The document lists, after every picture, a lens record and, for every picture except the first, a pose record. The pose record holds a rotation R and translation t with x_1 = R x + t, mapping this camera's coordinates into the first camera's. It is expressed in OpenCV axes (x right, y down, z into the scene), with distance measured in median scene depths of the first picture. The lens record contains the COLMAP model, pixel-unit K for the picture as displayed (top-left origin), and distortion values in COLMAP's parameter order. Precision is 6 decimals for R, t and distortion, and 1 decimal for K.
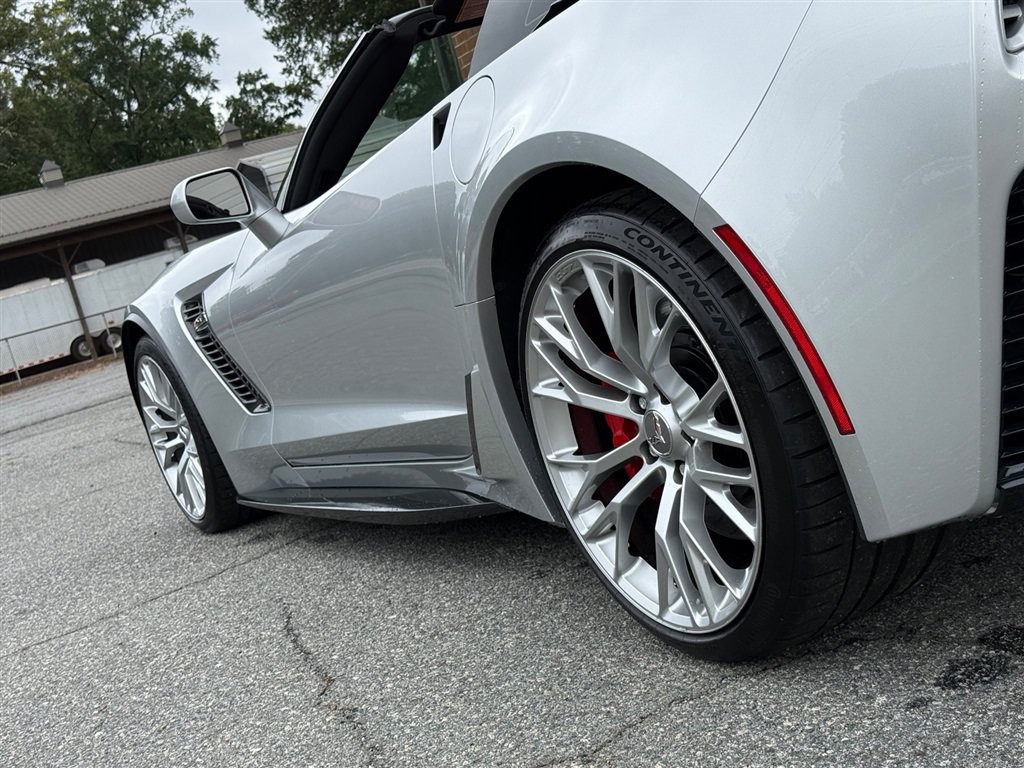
lens RADIAL K [[1464.4, 0, 490.5], [0, 1464.4, 375.8], [0, 0, 1]] dist [0.132400, 0.000000]
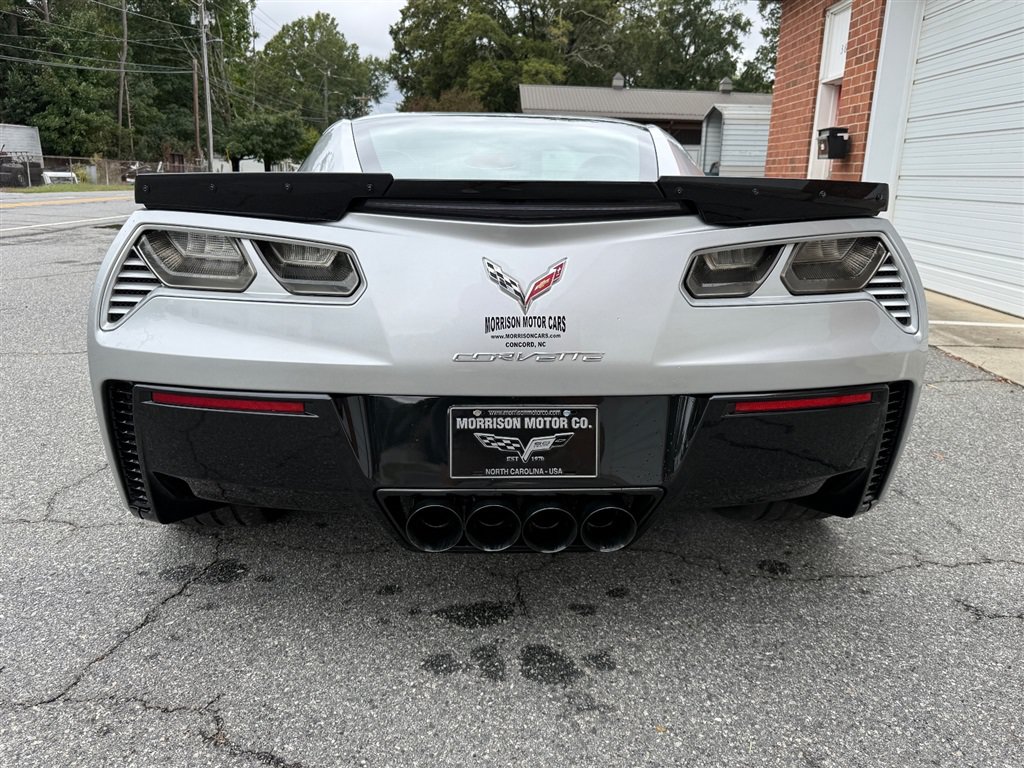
lens RADIAL K [[832.6, 0, 488.2], [0, 832.6, 374.6], [0, 0, 1]] dist [0.070926, -0.127166]
pose [[0.864194, 0.384363, -0.324704, 0.750231], [-0.316125, 0.916826, 0.243915, -0.379384], [0.391449, -0.108143, 0.913823, 0.068177]]
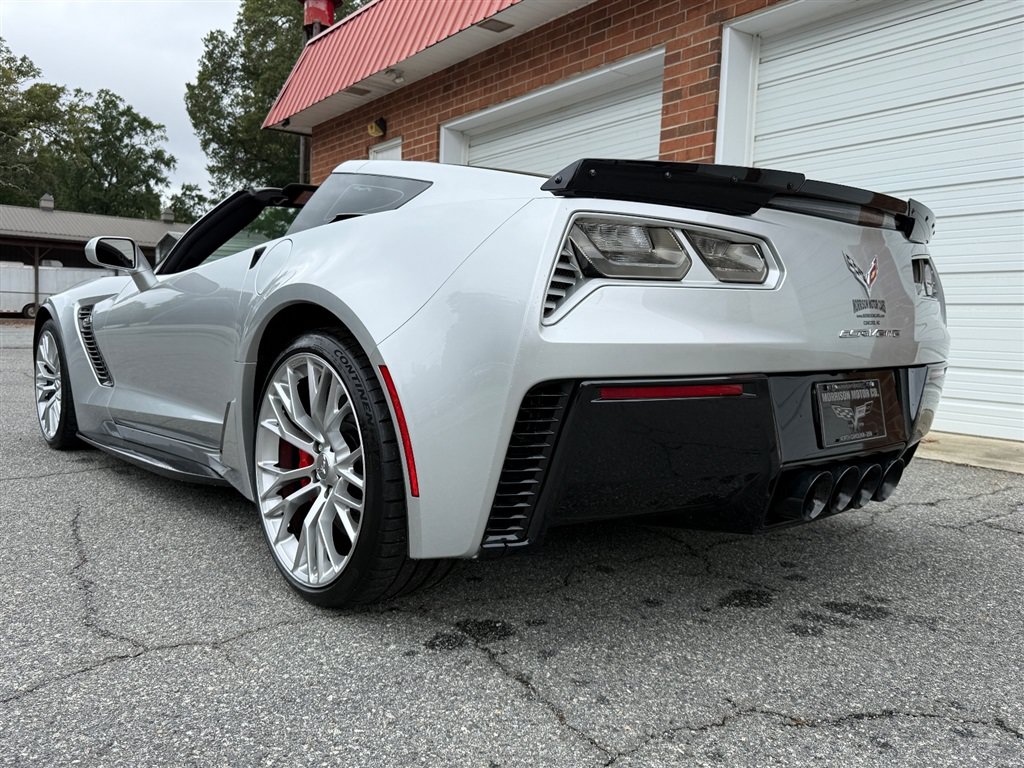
lens RADIAL K [[832.6, 0, 498.6], [0, 832.6, 379.2], [0, 0, 1]] dist [0.070926, -0.127166]
pose [[0.928328, 0.288956, 0.233904, 0.041082], [-0.274037, 0.957046, -0.094689, -0.020681], [-0.251218, 0.023804, 0.967638, -0.003519]]
